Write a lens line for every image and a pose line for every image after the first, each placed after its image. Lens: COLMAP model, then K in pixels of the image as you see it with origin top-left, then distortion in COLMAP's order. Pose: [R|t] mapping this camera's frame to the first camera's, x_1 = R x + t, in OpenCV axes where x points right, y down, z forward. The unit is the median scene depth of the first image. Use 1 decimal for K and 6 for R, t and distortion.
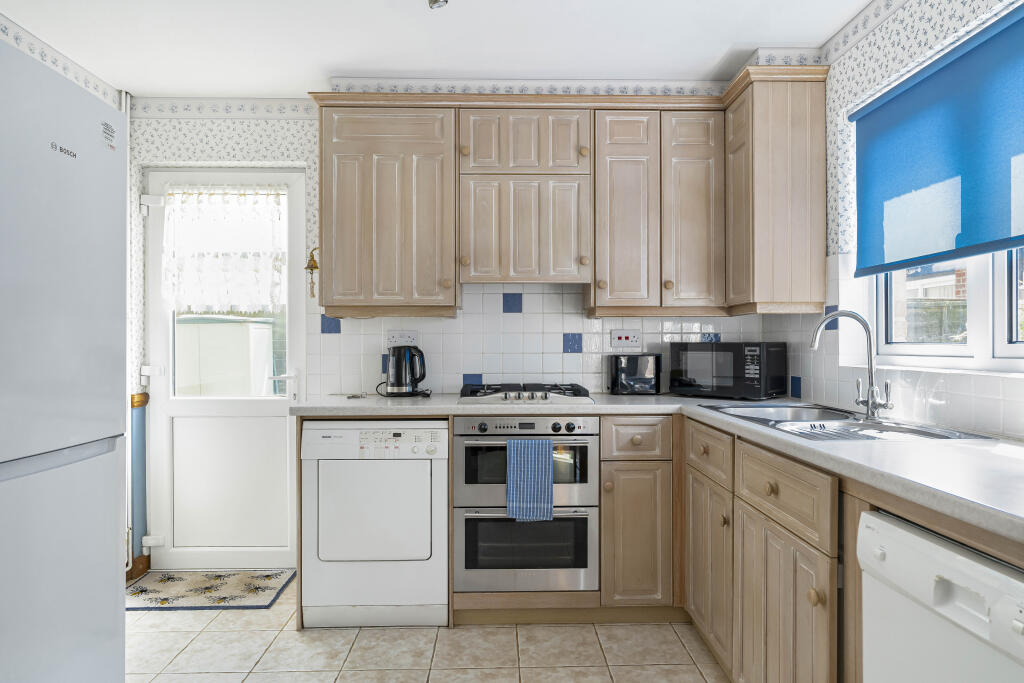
lens RADIAL K [[625.7, 0, 512.1], [0, 625.7, 343.4], [0, 0, 1]] dist [-0.003339, 0.002506]
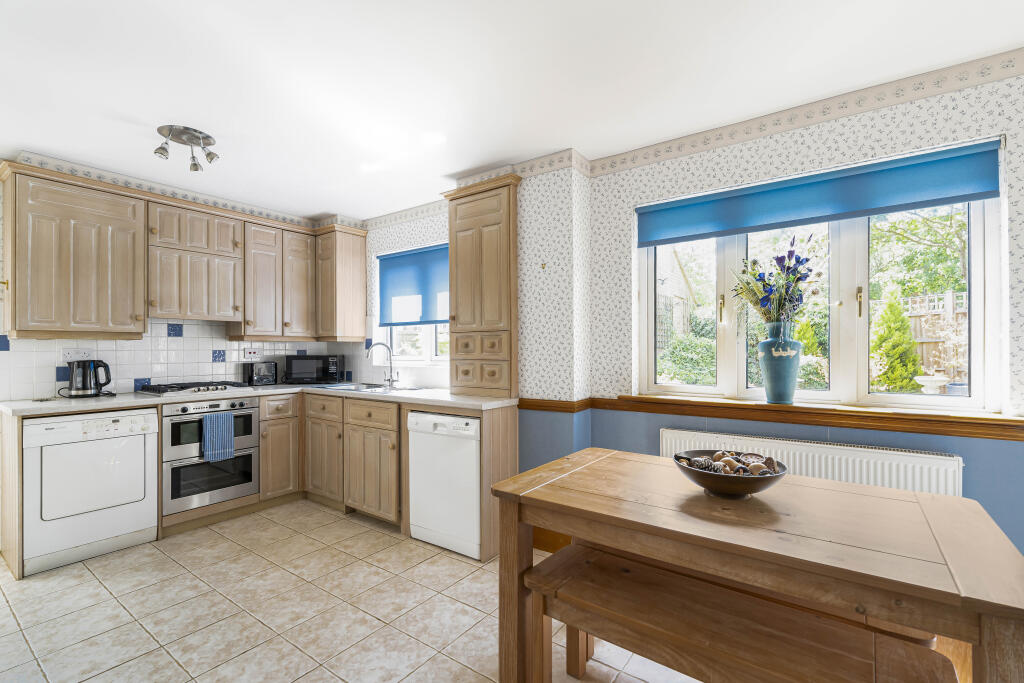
lens RADIAL K [[457.5, 0, 512.7], [0, 457.5, 346.7], [0, 0, 1]] dist [-0.003215, 0.000281]
pose [[0.608132, 0.002937, 0.793830, -0.454057], [0.001889, 0.999985, -0.005148, -0.021106], [-0.793833, 0.004630, 0.608118, -0.385941]]
